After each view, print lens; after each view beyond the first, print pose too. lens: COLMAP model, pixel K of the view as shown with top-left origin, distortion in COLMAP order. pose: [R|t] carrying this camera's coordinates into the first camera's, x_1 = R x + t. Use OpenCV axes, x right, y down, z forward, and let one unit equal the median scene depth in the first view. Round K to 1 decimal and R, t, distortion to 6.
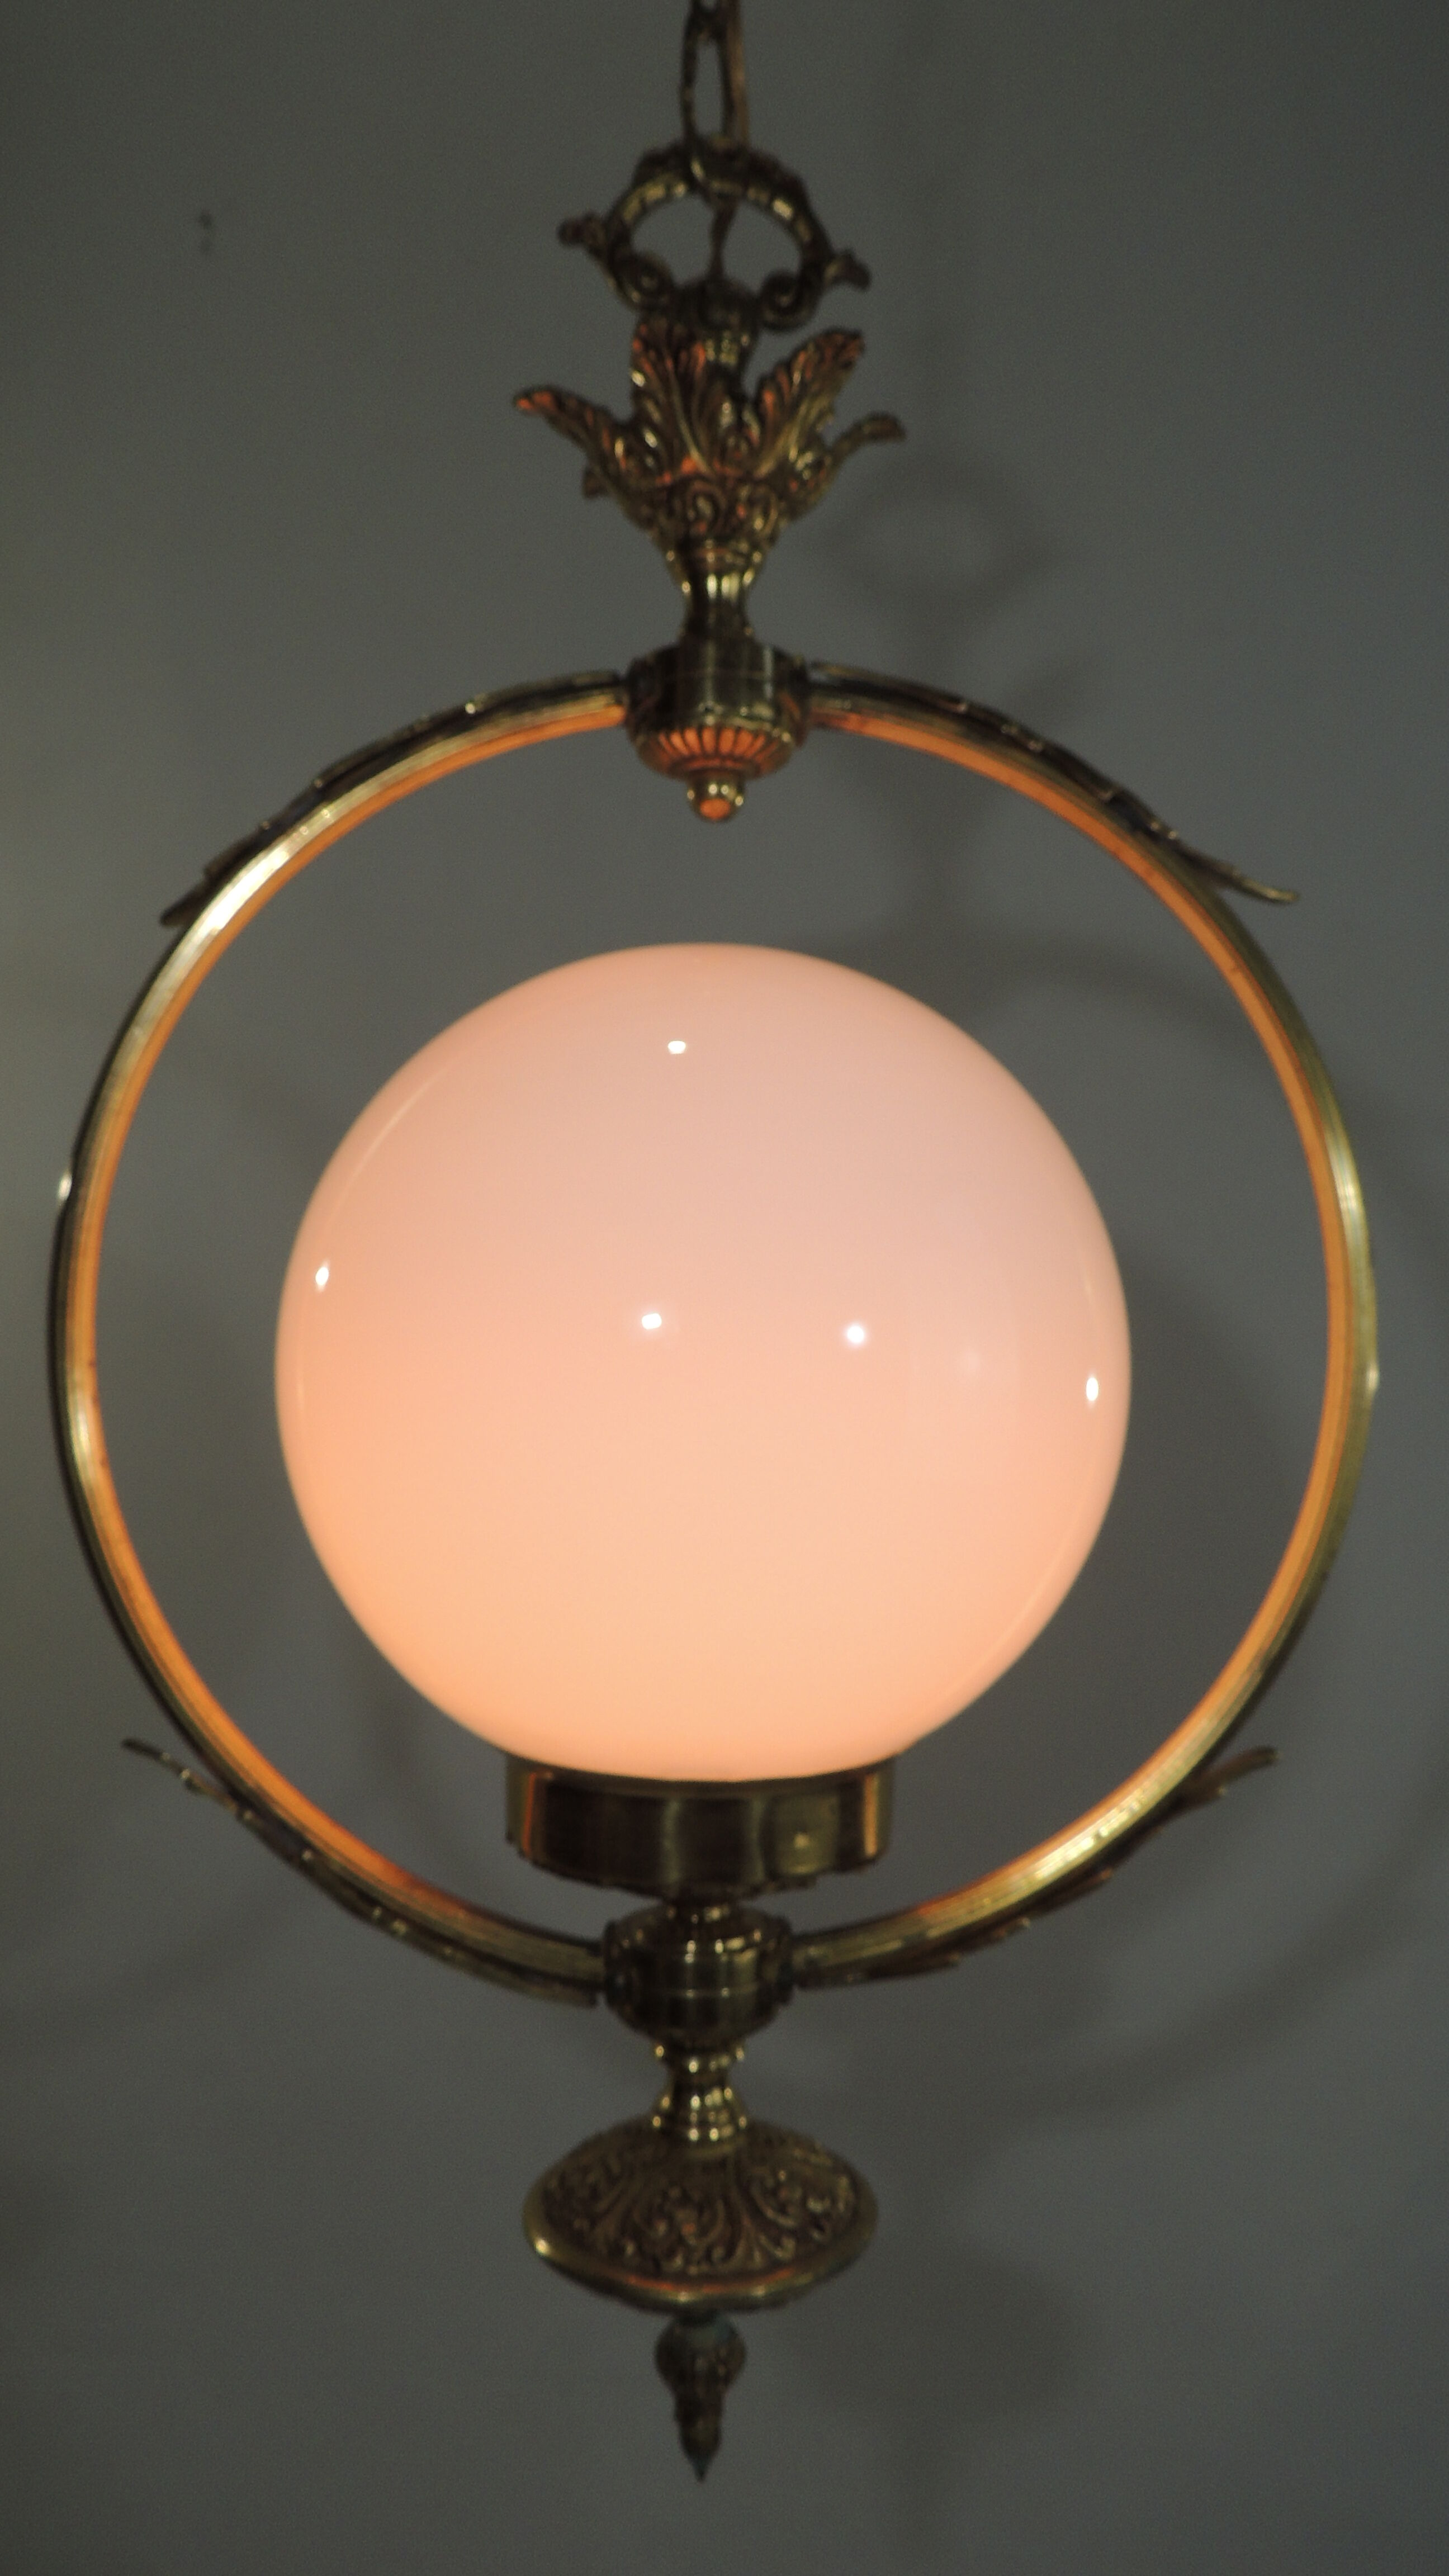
lens RADIAL K [[1974.2, 0, 742.0], [0, 1974.2, 1288.4], [0, 0, 1]] dist [-0.012694, -0.004476]
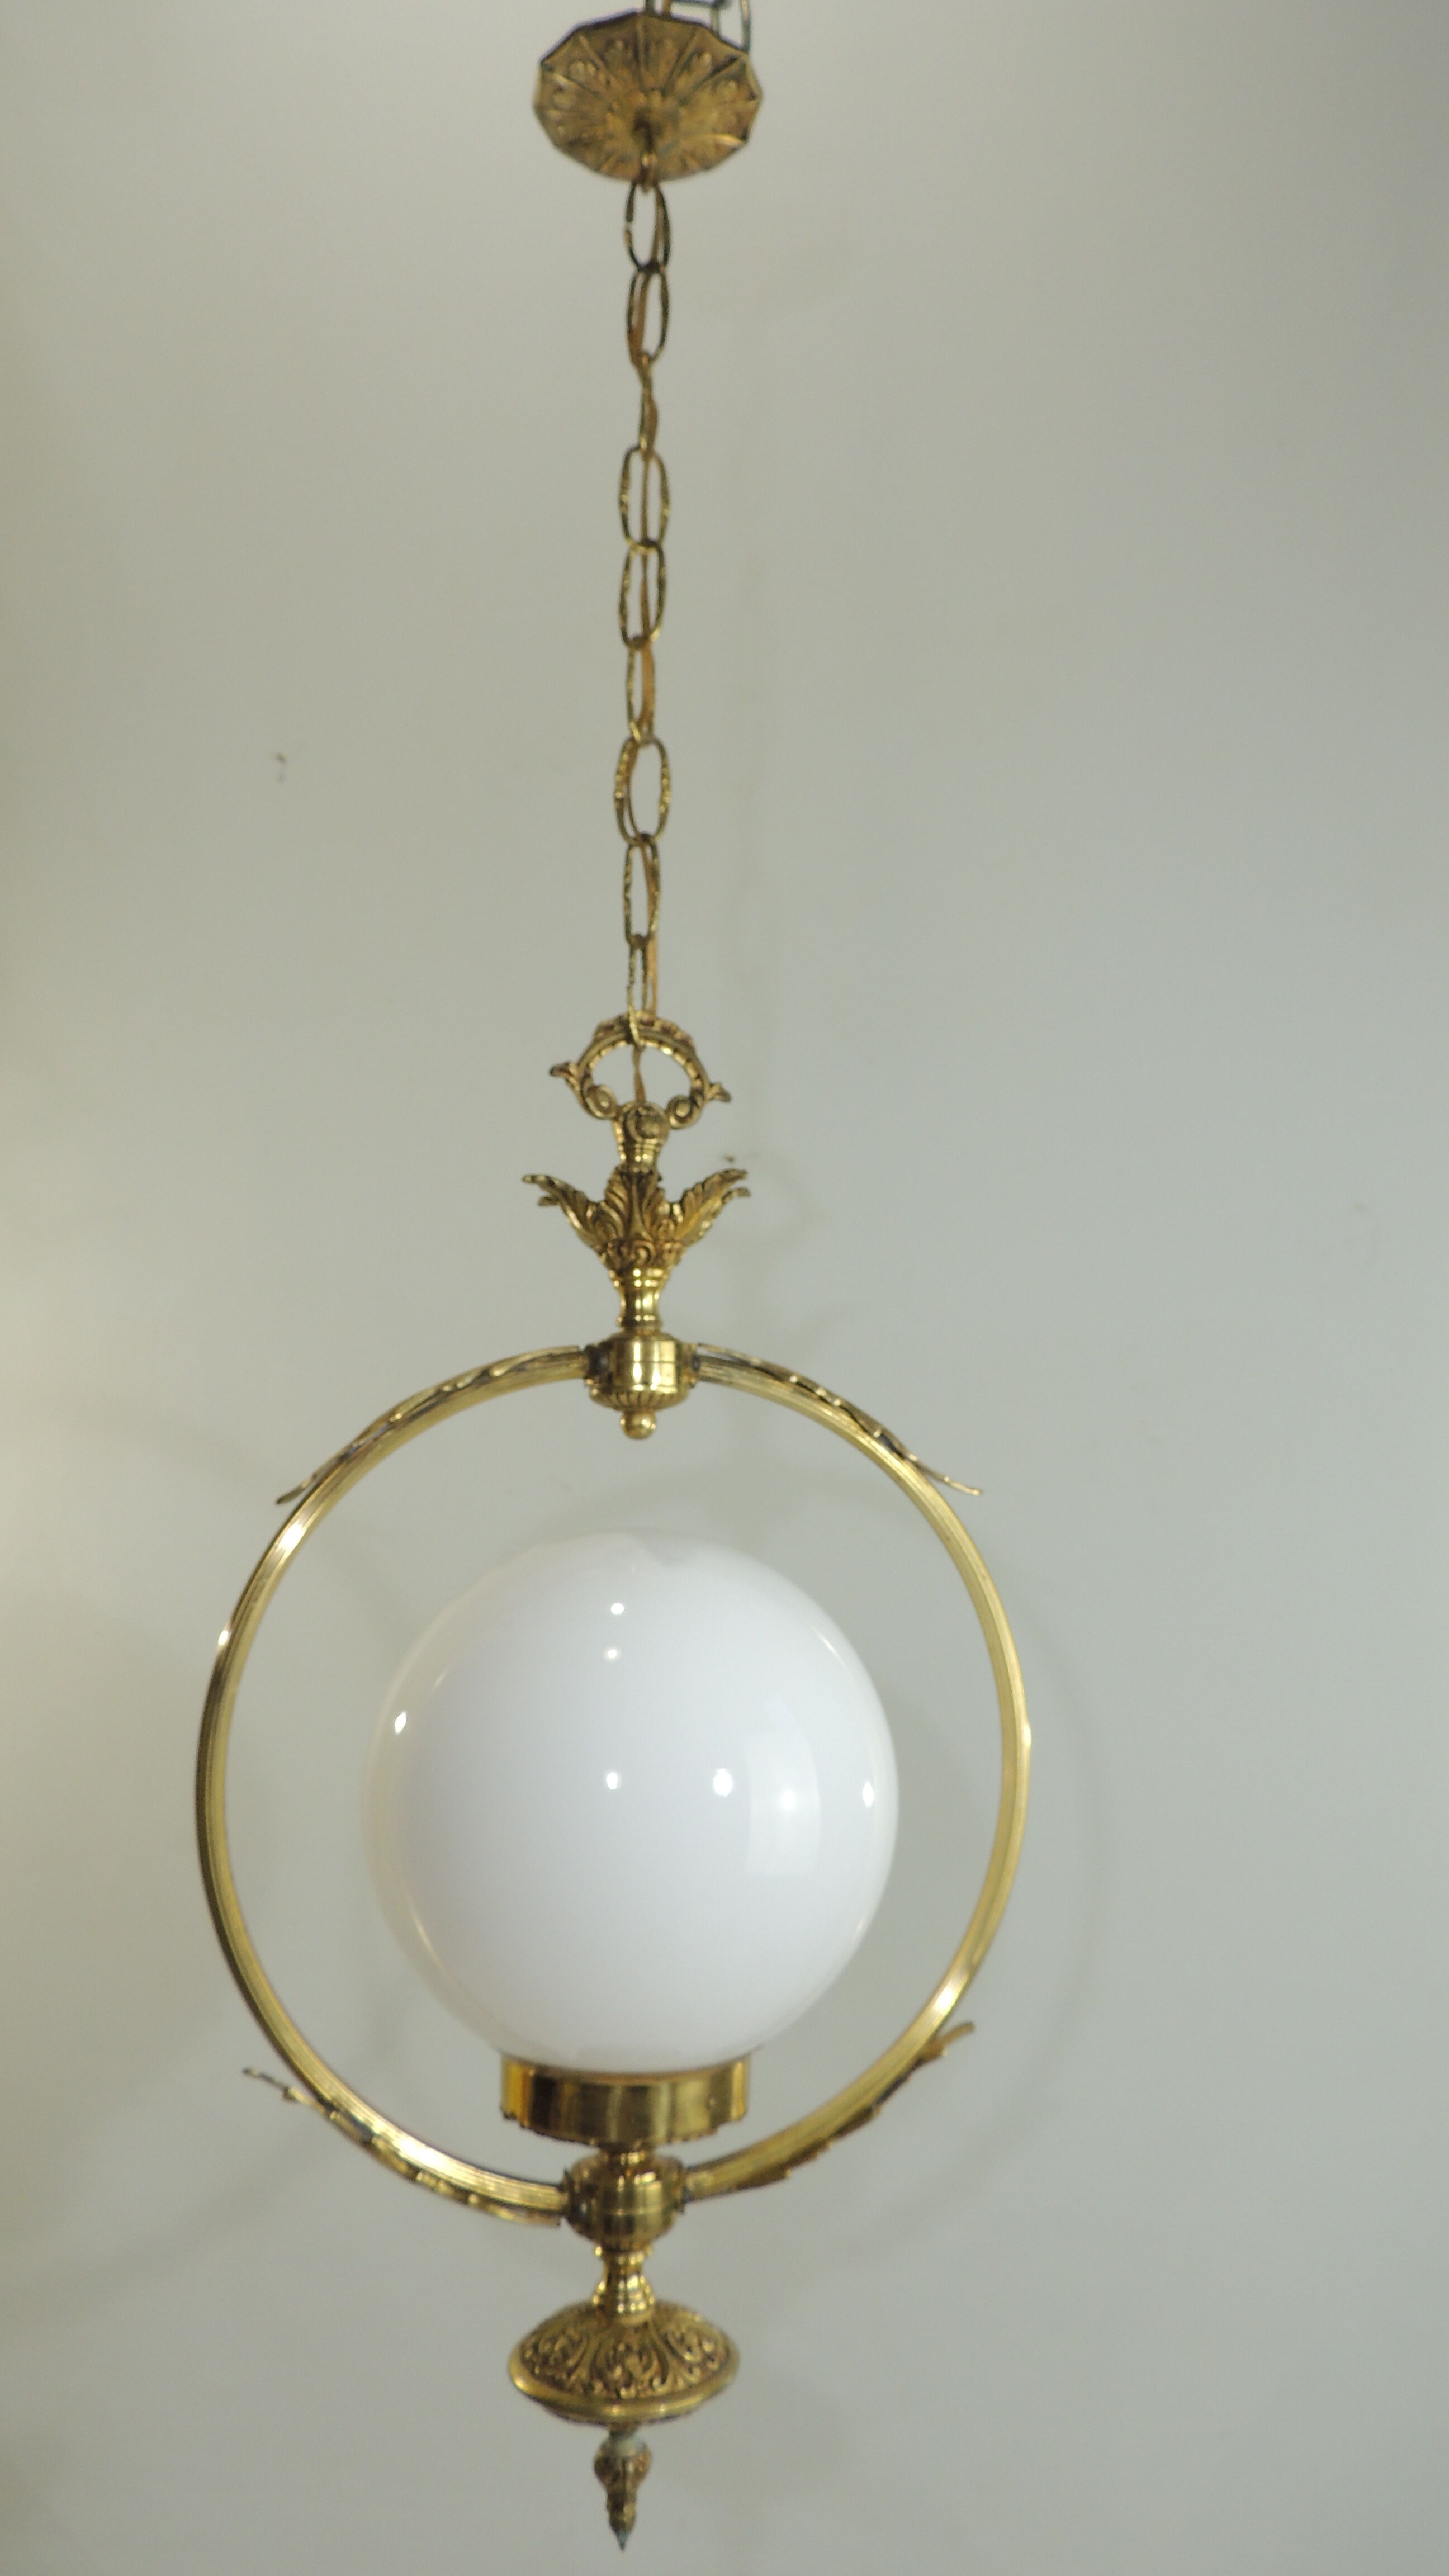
lens RADIAL K [[1974.2, 0, 778.5], [0, 1974.2, 1244.2], [0, 0, 1]] dist [-0.012694, -0.004476]
pose [[0.966205, 0.033539, 0.255582, -0.323413], [-0.004317, 0.993466, -0.114051, -0.217550], [-0.257737, 0.109093, 0.960037, -0.585493]]
